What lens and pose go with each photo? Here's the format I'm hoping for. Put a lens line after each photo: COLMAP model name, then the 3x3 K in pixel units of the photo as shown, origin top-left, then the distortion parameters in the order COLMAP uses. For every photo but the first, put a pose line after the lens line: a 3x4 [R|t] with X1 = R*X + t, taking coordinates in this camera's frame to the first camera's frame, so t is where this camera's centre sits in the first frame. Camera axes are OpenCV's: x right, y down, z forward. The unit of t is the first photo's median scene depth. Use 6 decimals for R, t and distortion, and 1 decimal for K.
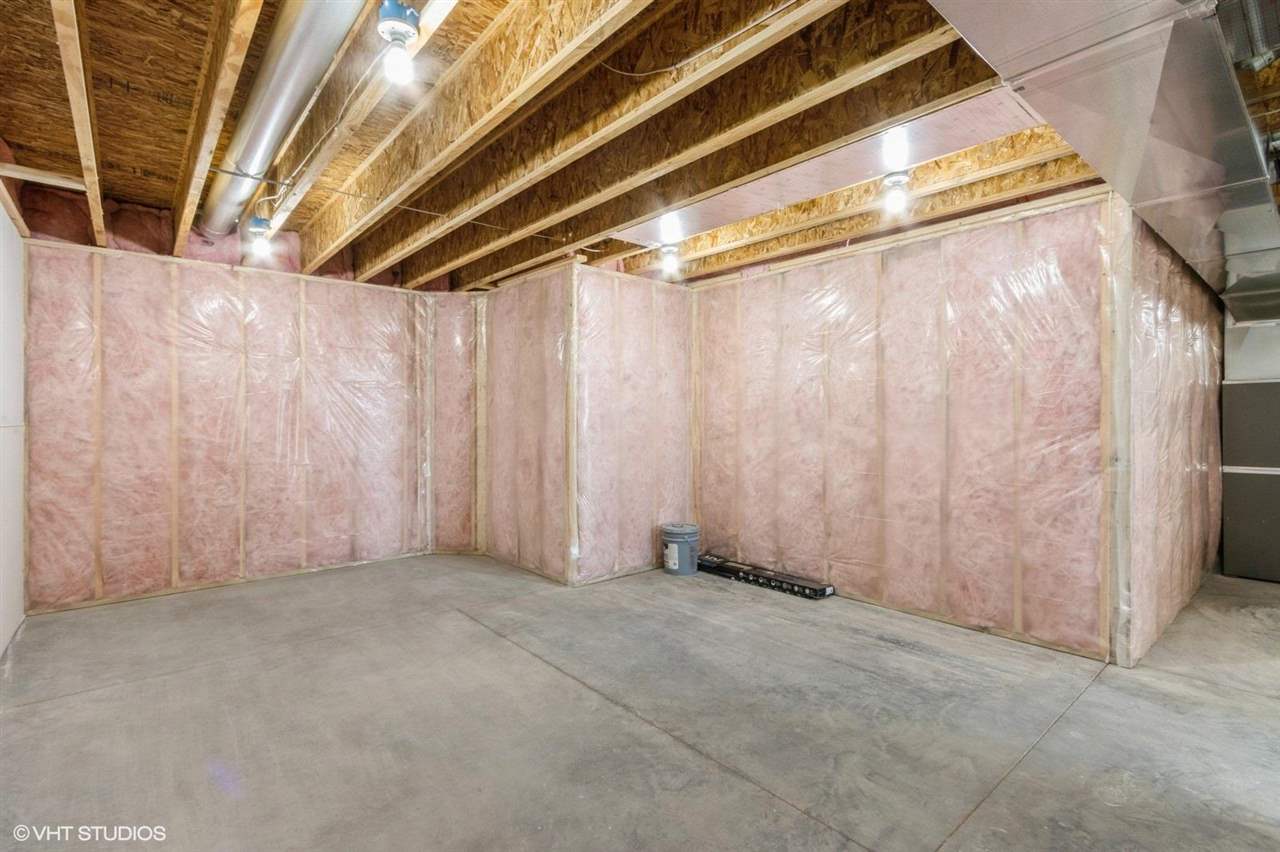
lens RADIAL K [[588.1, 0, 640.0], [0, 588.1, 418.0], [0, 0, 1]] dist [0.003406, 0.000369]
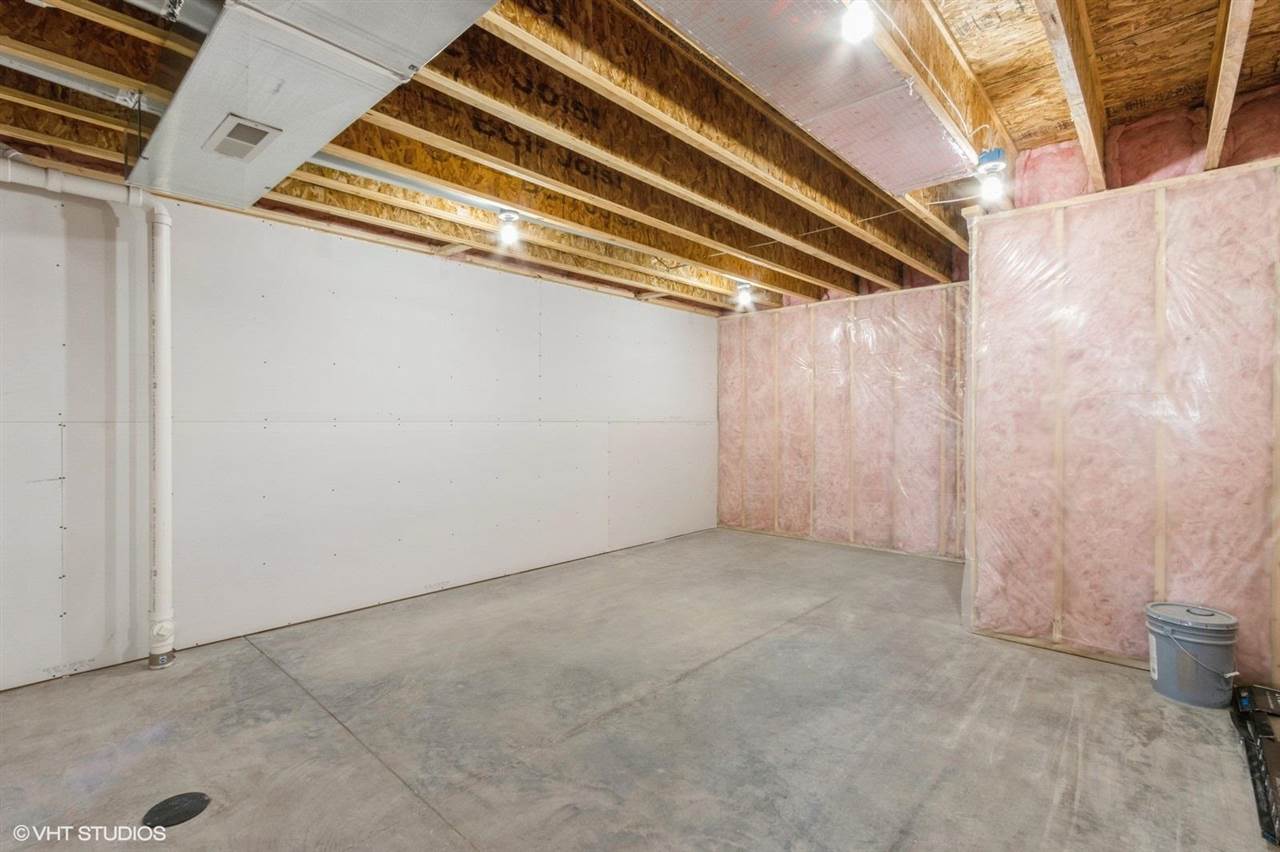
lens RADIAL K [[588.1, 0, 640.0], [0, 588.1, 418.0], [0, 0, 1]] dist [0.003406, 0.000369]
pose [[0.122898, -0.000731, -0.992419, 0.676972], [0.000749, 1.000000, -0.000644, 0.002689], [0.992419, -0.000665, 0.122899, 0.513428]]
